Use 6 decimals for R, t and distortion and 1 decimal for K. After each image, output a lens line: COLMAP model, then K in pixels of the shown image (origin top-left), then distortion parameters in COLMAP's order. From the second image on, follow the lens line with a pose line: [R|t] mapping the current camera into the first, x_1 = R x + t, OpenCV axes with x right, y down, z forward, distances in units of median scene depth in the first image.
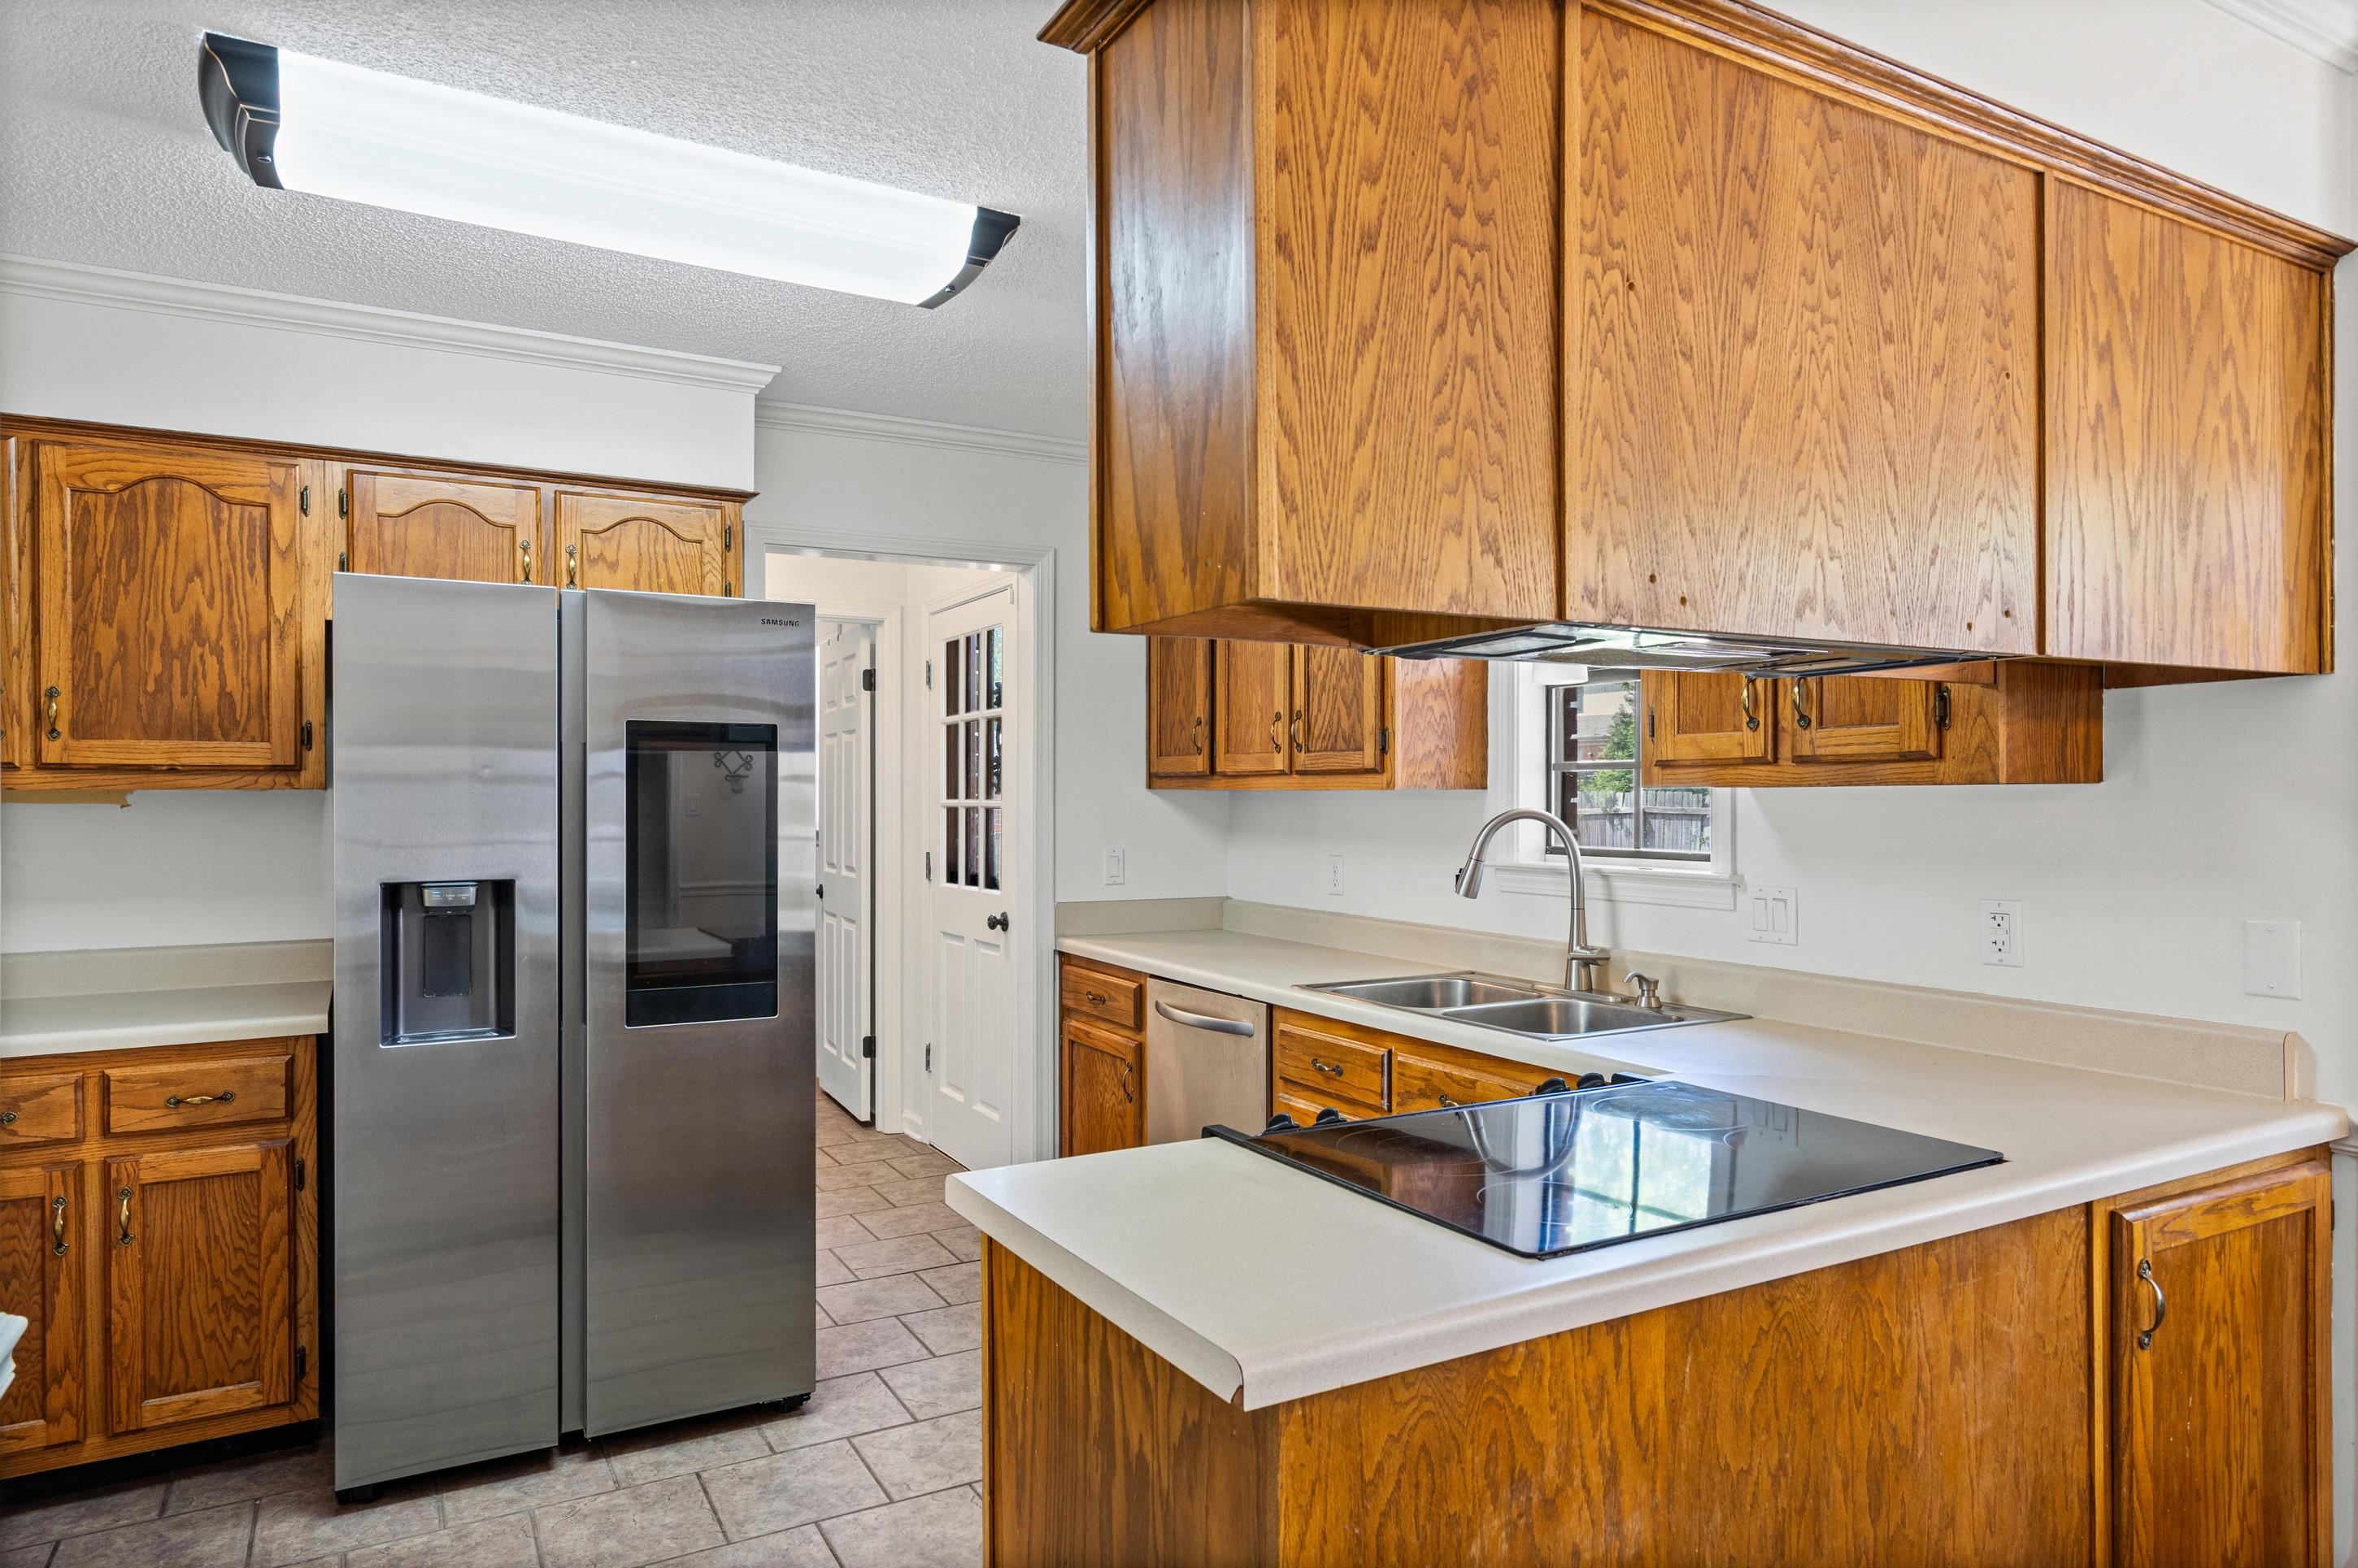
lens RADIAL K [[1444.0, 0, 1182.9], [0, 1444.0, 767.6], [0, 0, 1]] dist [0.030585, 0.000965]
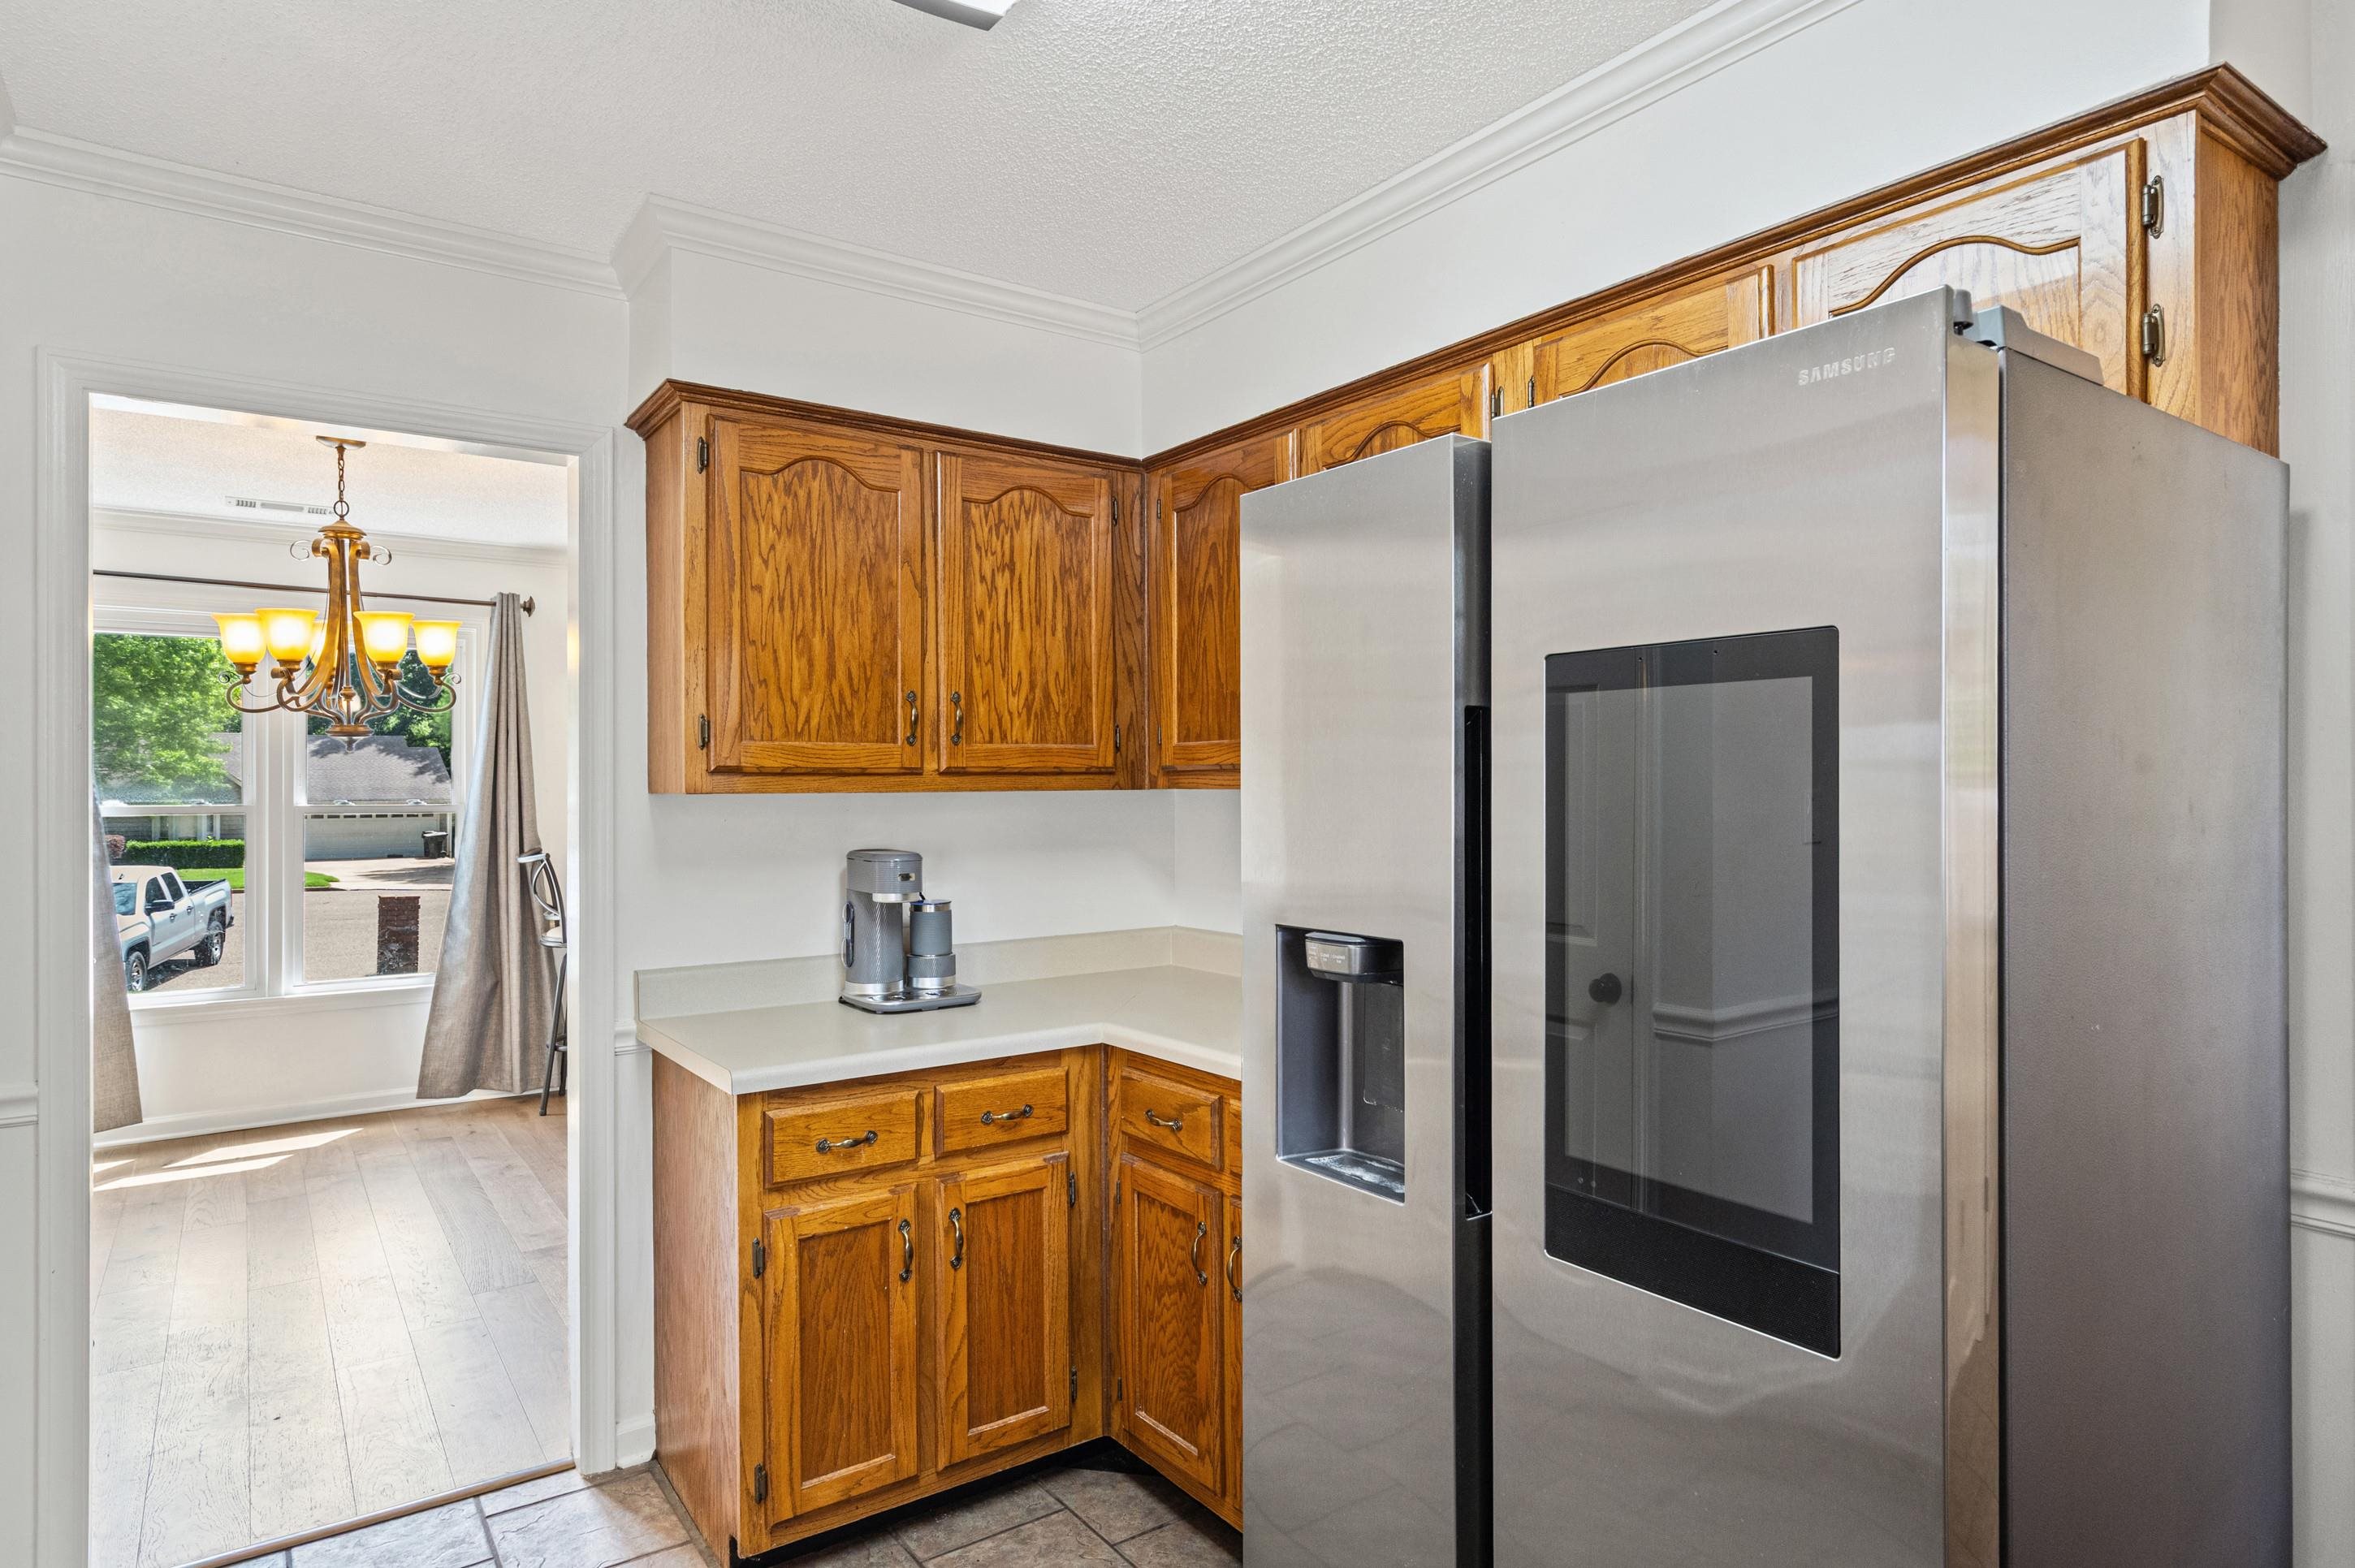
lens RADIAL K [[1300.7, 0, 1177.5], [0, 1300.7, 784.0], [0, 0, 1]] dist [-0.004603, -0.000399]
pose [[0.095496, -0.003392, -0.995424, 0.060909], [0.021409, 0.999770, -0.001352, 0.011240], [0.995200, -0.021182, 0.095546, 0.864104]]
